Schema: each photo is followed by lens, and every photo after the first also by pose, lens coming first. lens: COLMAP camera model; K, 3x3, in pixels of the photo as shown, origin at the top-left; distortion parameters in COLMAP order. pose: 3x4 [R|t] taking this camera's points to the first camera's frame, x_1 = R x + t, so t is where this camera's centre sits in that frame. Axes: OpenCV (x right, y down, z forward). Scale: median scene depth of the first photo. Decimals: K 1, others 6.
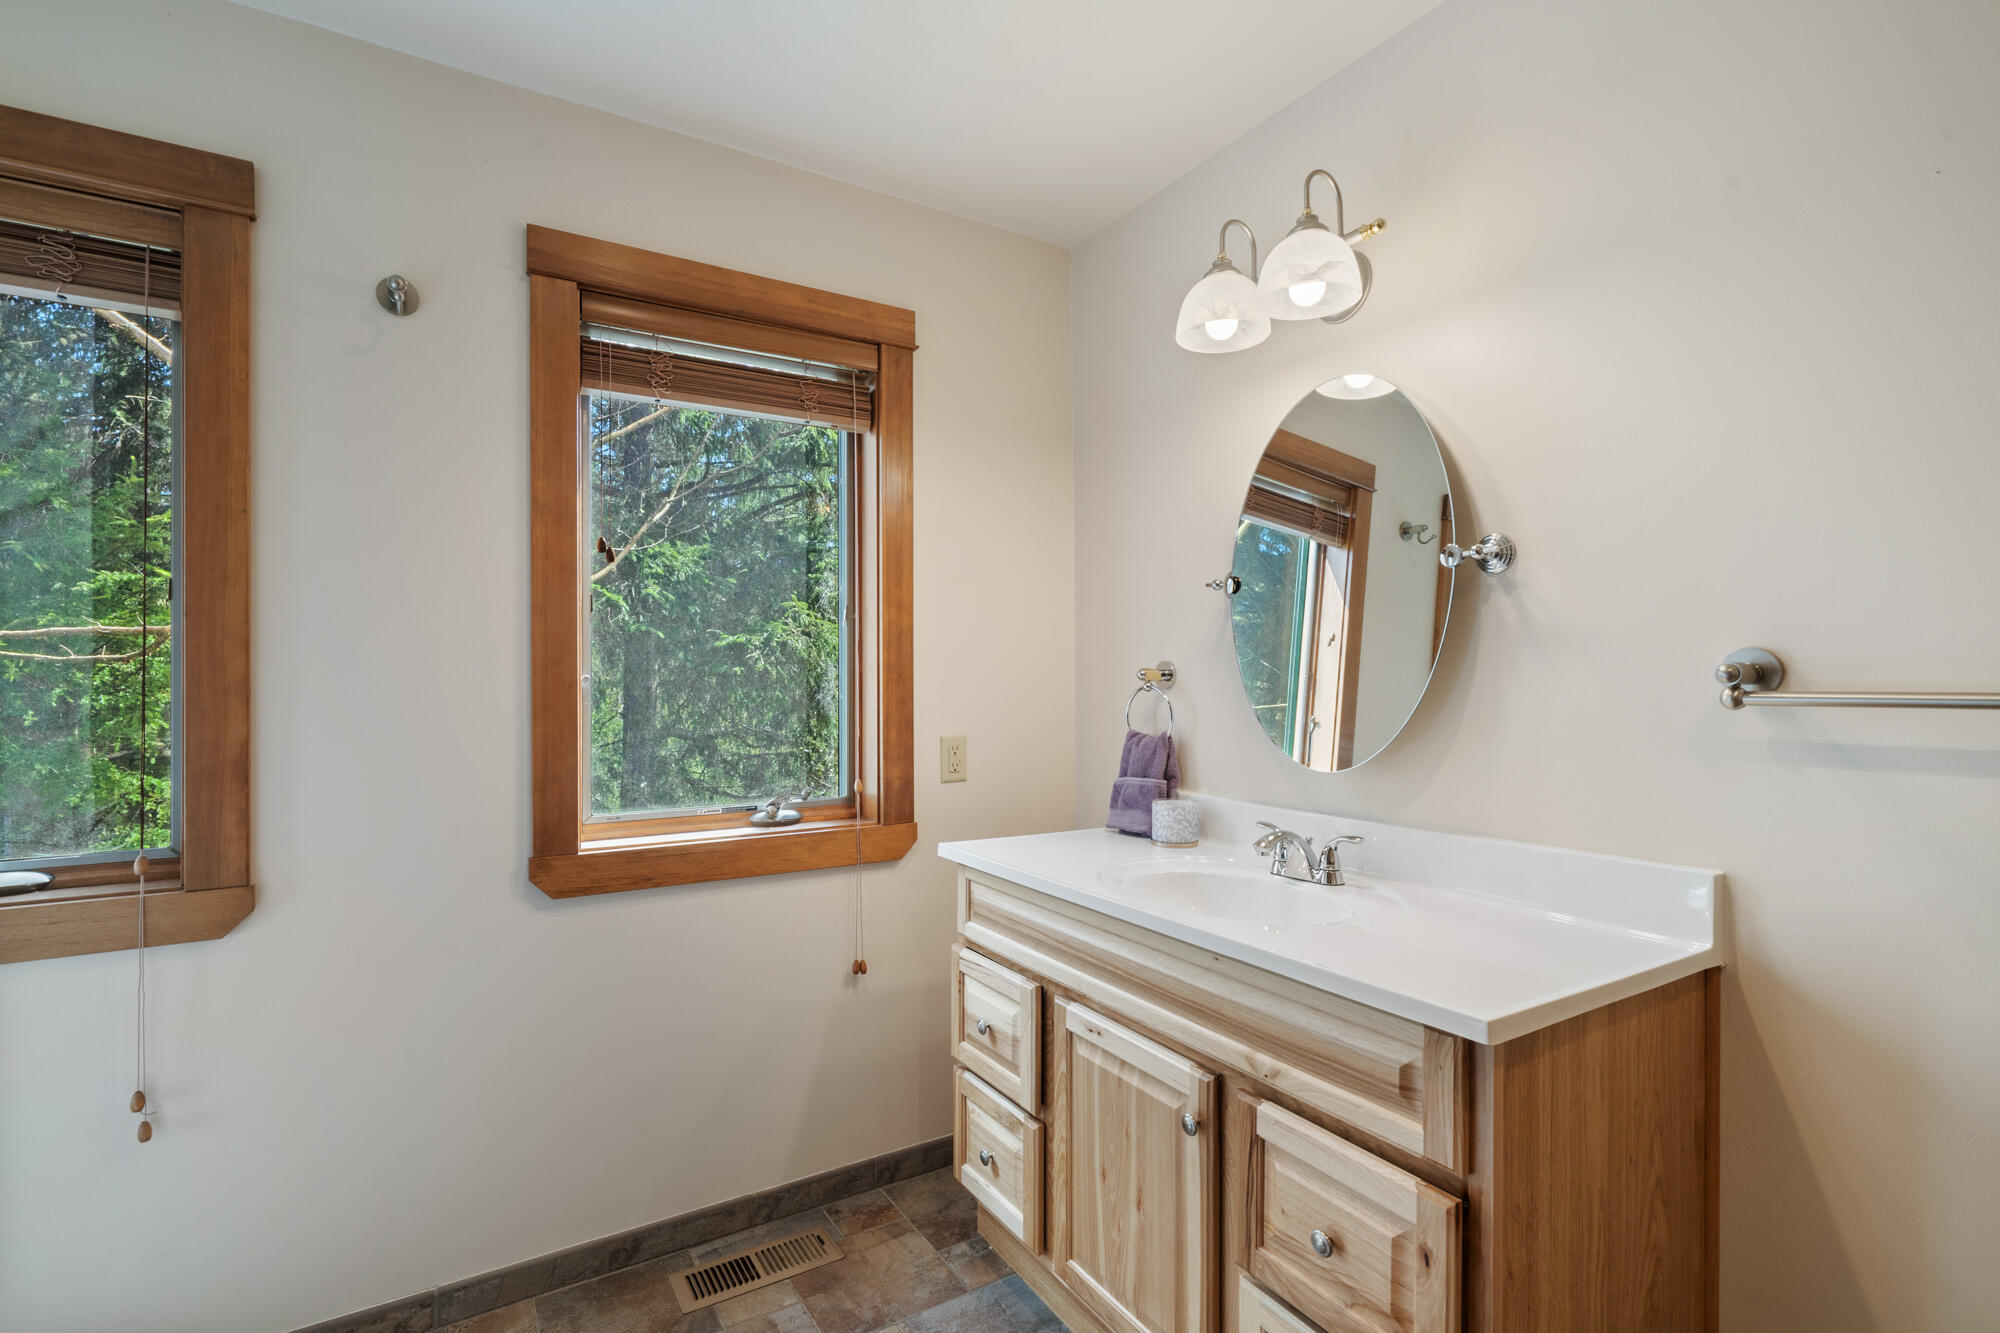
lens RADIAL K [[929.1, 0, 1002.6], [0, 929.1, 678.7], [0, 0, 1]] dist [0.002827, -0.000143]
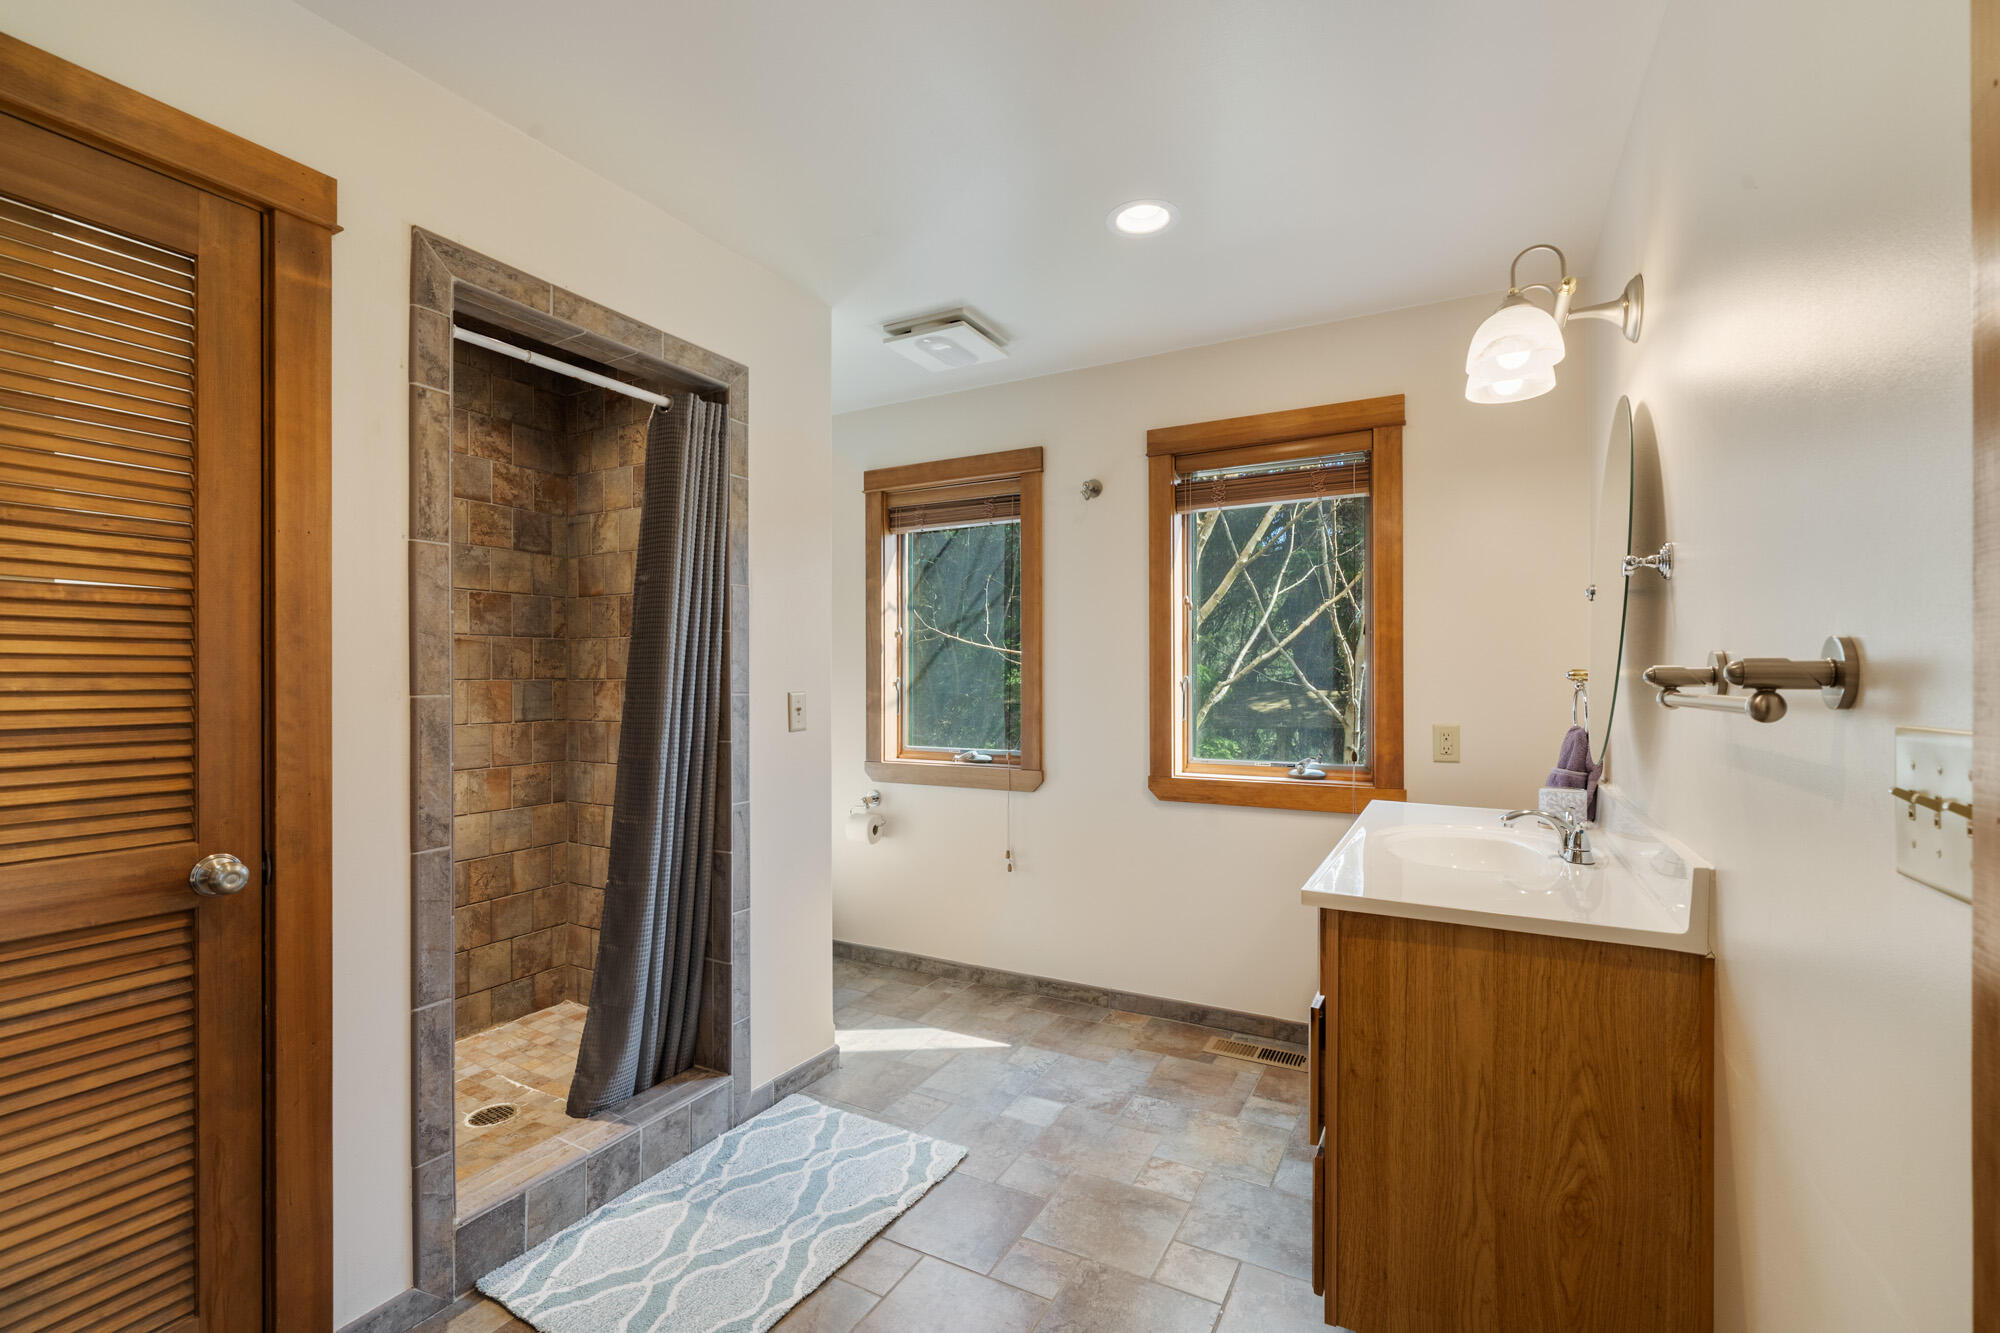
lens RADIAL K [[878.9, 0, 993.8], [0, 878.9, 675.4], [0, 0, 1]] dist [-0.000697, 0.000009]
pose [[0.498087, 0.000807, -0.867126, 0.820599], [-0.000750, 1.000000, 0.000500, -0.005354], [0.867126, 0.000401, 0.498088, -0.125333]]
